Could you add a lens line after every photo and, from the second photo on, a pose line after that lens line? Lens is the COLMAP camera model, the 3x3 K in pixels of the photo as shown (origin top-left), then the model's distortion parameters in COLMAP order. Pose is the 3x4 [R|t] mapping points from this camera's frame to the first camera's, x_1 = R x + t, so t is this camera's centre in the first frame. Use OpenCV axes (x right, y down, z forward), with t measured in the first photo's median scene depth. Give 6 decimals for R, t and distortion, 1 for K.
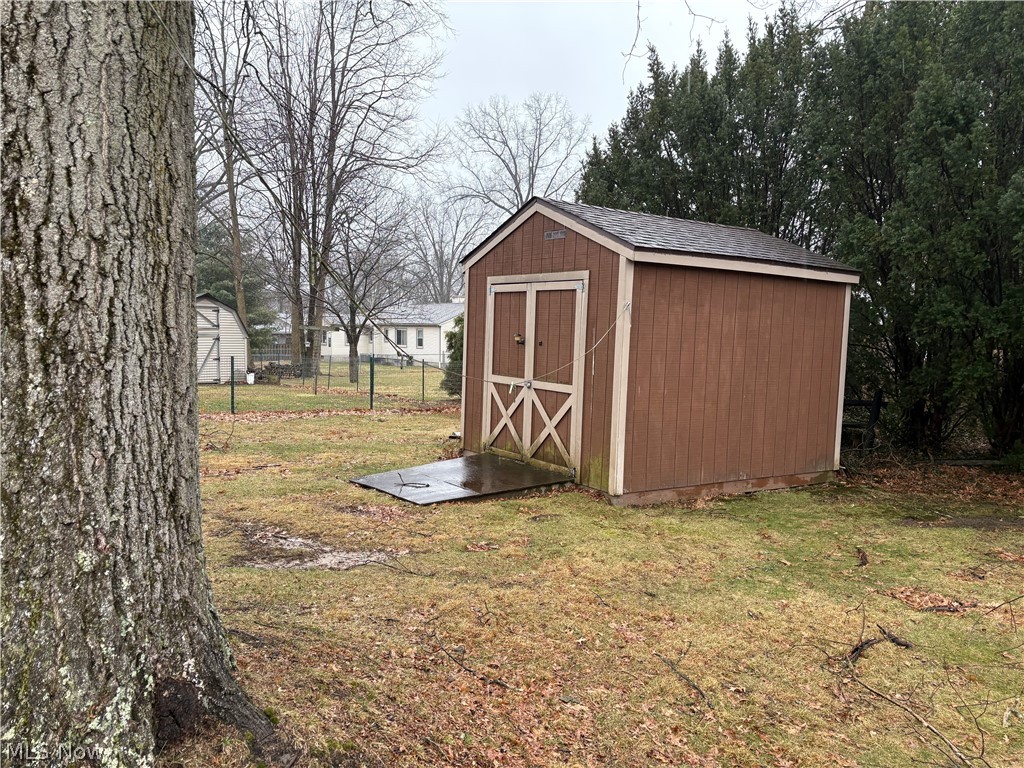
lens RADIAL K [[744.2, 0, 512.0], [0, 744.2, 384.0], [0, 0, 1]] dist [0.079388, -0.102781]
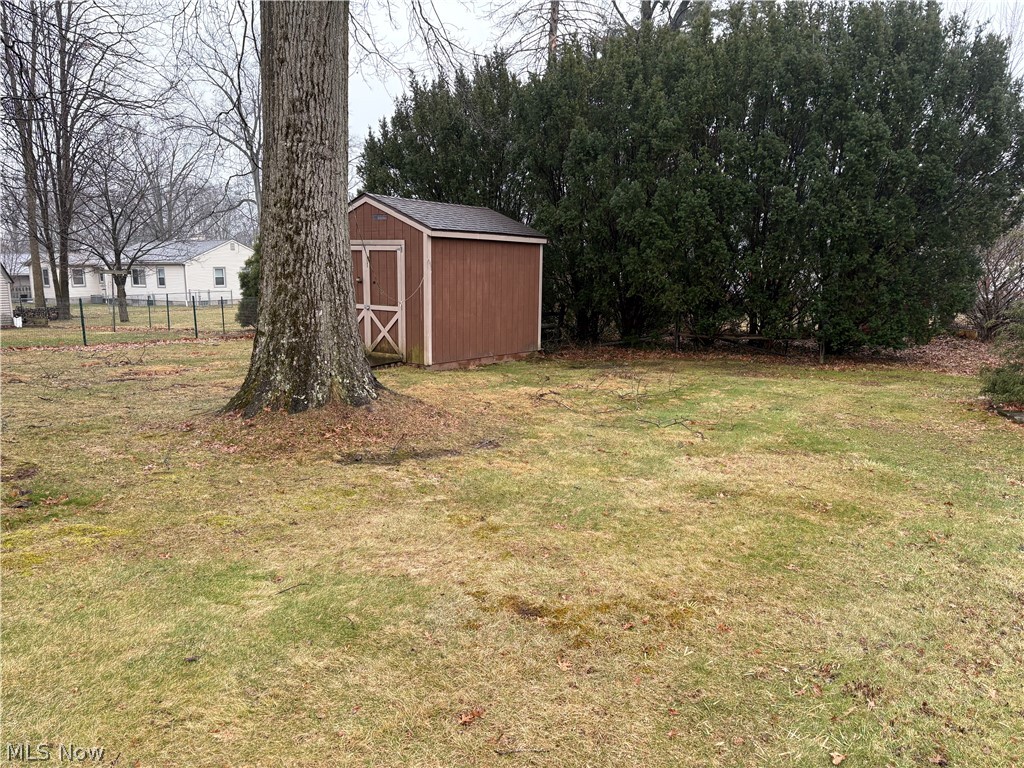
lens RADIAL K [[744.2, 0, 512.0], [0, 744.2, 384.0], [0, 0, 1]] dist [0.079388, -0.102781]
pose [[0.935920, -0.075040, 0.344126, -0.265121], [0.044317, 0.994365, 0.096304, 0.023987], [-0.349414, -0.074882, 0.933971, -0.691030]]
